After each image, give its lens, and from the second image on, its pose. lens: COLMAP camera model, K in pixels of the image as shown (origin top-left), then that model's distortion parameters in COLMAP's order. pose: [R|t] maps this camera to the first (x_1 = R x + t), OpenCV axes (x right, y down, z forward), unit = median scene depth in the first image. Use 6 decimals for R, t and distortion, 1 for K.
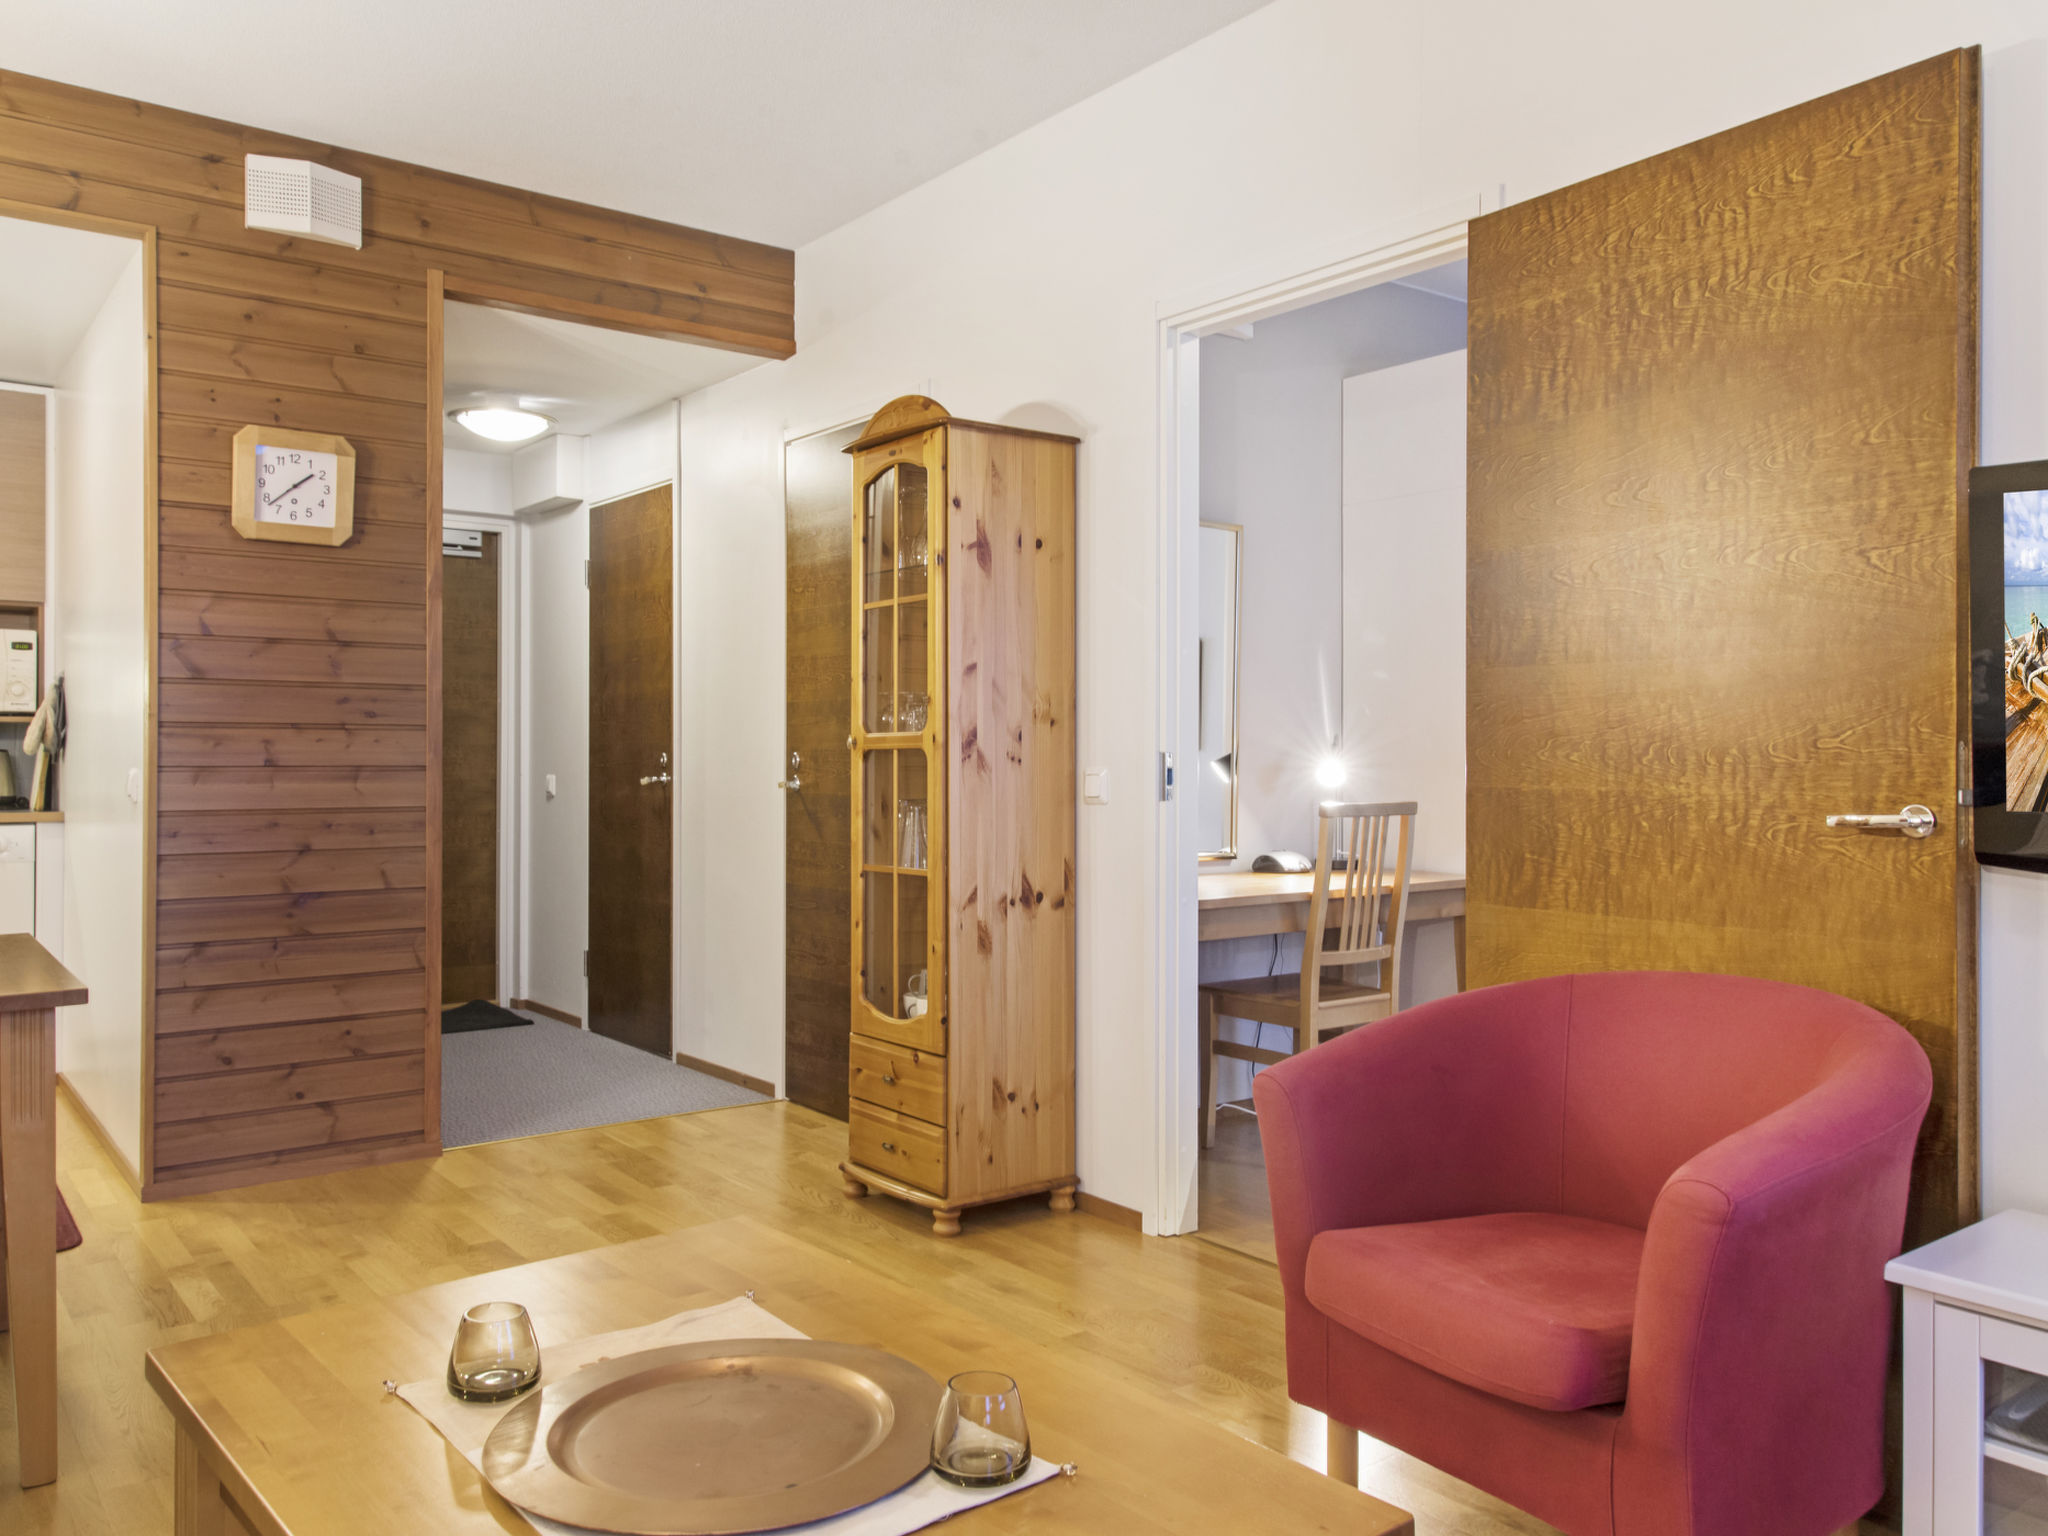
lens RADIAL K [[1557.7, 0, 1024.0], [0, 1557.7, 768.0], [0, 0, 1]] dist [0.026925, -0.004795]
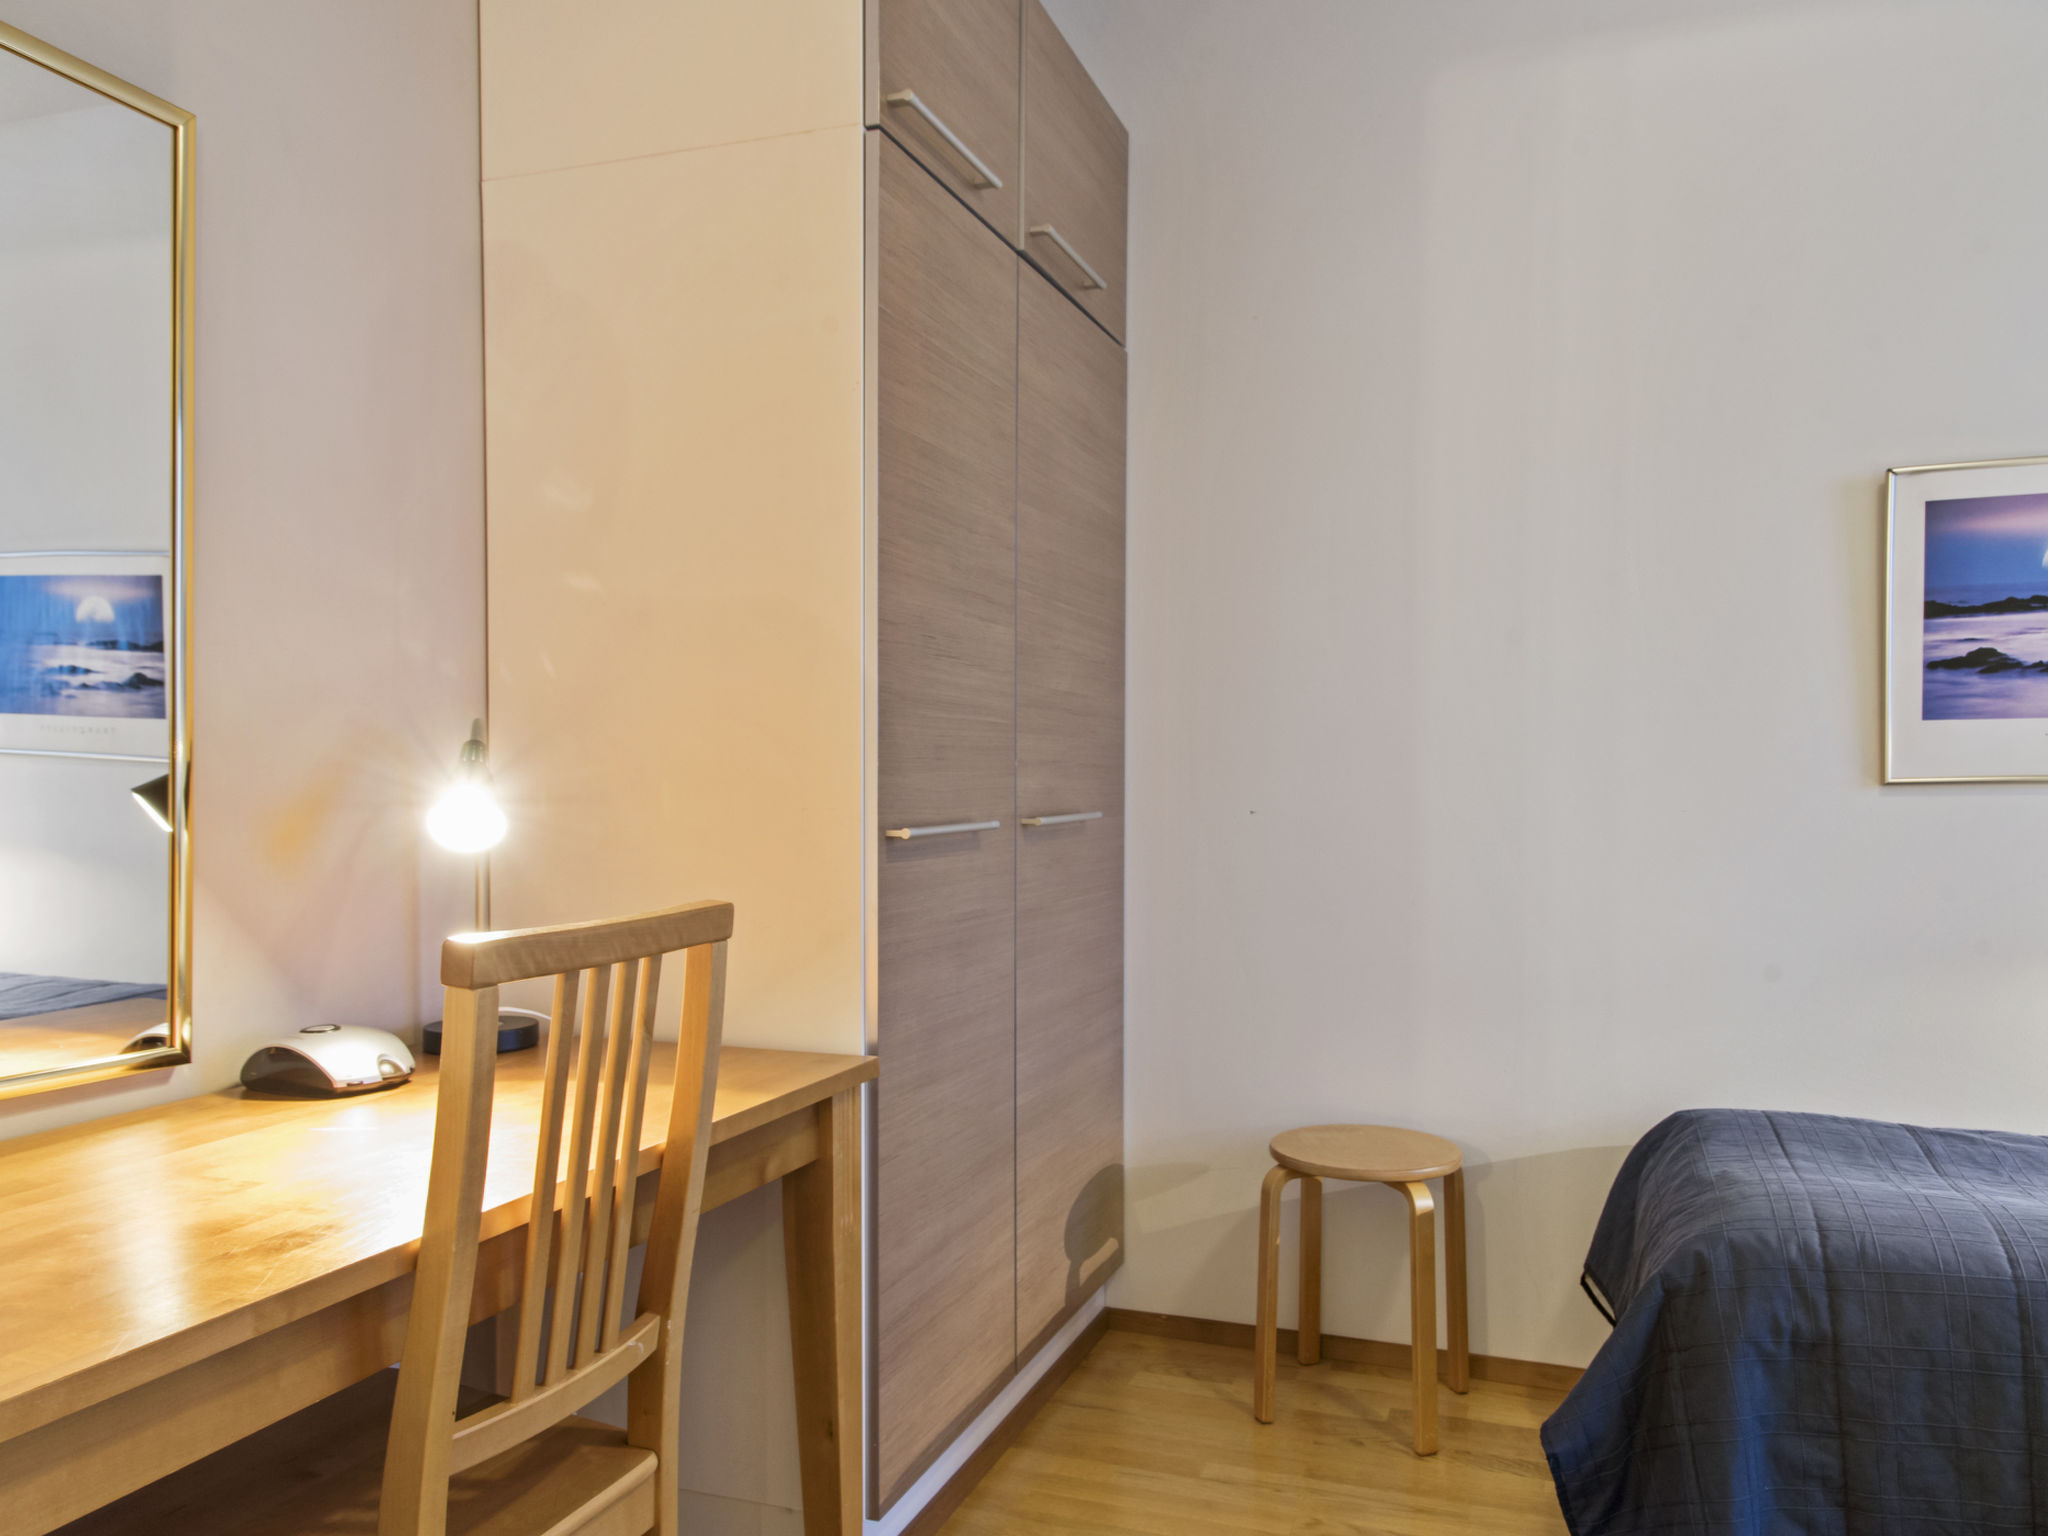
lens RADIAL K [[1557.7, 0, 1024.0], [0, 1557.7, 768.0], [0, 0, 1]] dist [0.026925, -0.004795]
pose [[0.845683, -0.007031, 0.533640, 0.118714], [0.010880, 0.999933, -0.004069, -0.006879], [-0.533575, 0.009247, 0.845702, 0.661257]]
